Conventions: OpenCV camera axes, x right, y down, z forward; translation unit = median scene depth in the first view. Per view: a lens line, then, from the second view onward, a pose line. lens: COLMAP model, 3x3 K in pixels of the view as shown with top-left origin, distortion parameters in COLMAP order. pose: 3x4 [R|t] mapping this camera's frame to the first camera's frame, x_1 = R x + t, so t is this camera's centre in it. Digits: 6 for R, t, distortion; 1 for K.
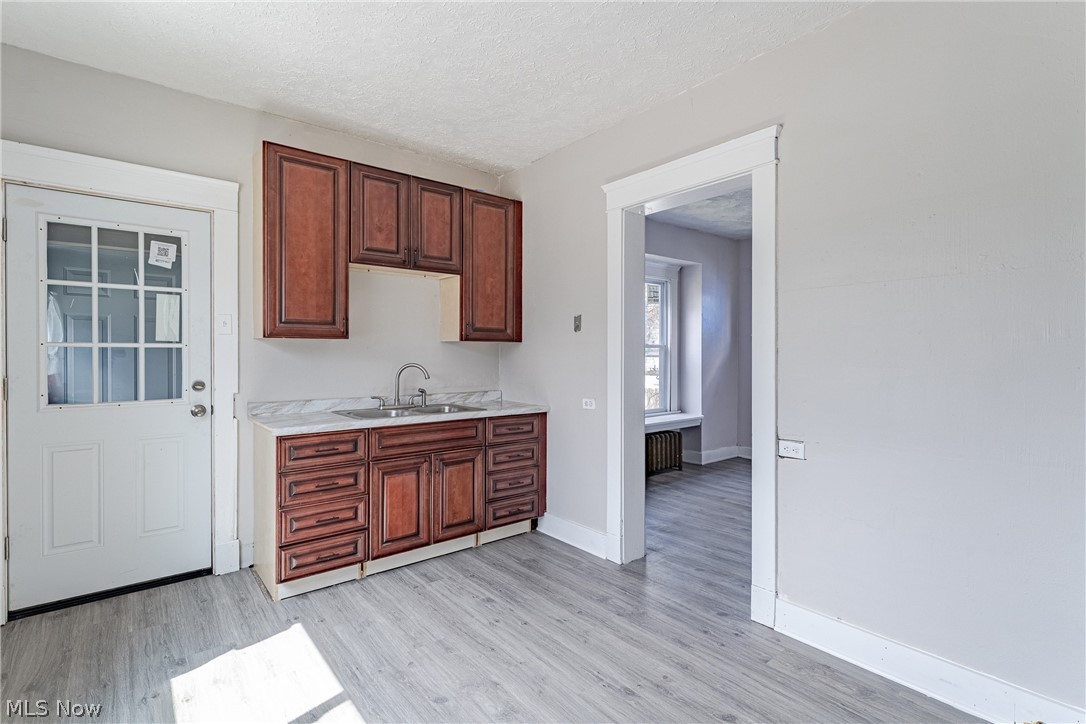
lens RADIAL K [[529.0, 0, 543.2], [0, 529.0, 360.1], [0, 0, 1]] dist [0.016027, -0.000665]
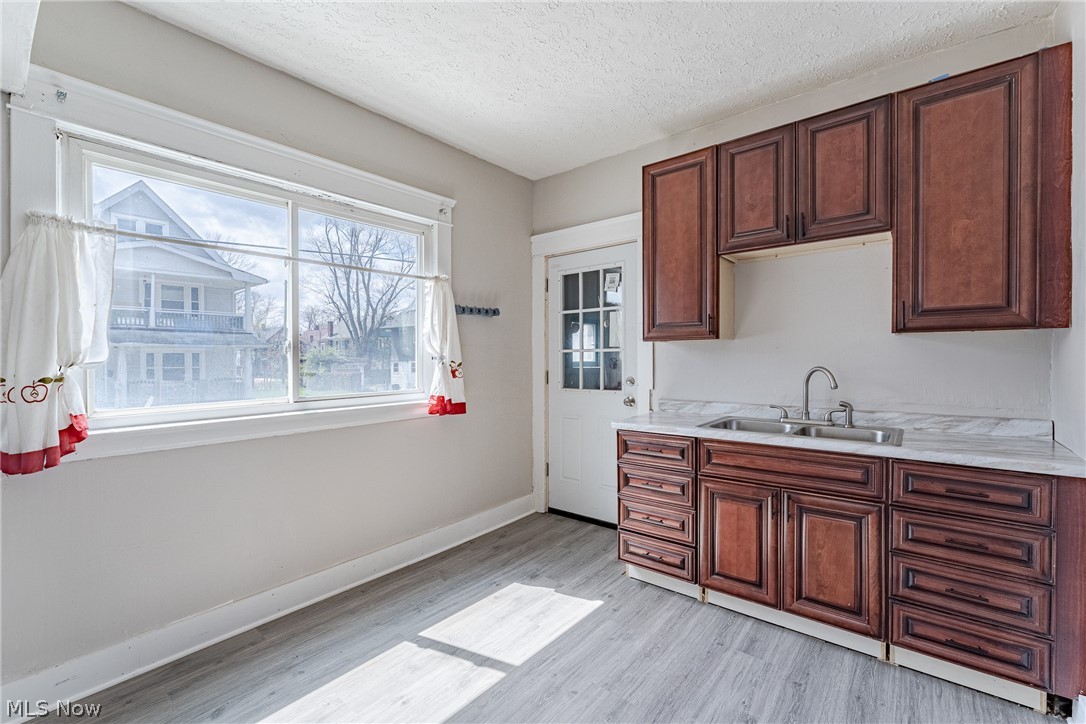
lens RADIAL K [[464.7, 0, 537.7], [0, 464.7, 359.3], [0, 0, 1]] dist [0.004298, 0.001213]
pose [[0.196159, 0.002505, -0.980569, 0.347481], [0.000345, 0.999996, 0.002624, -0.006402], [0.980572, -0.000853, 0.196158, 0.512351]]
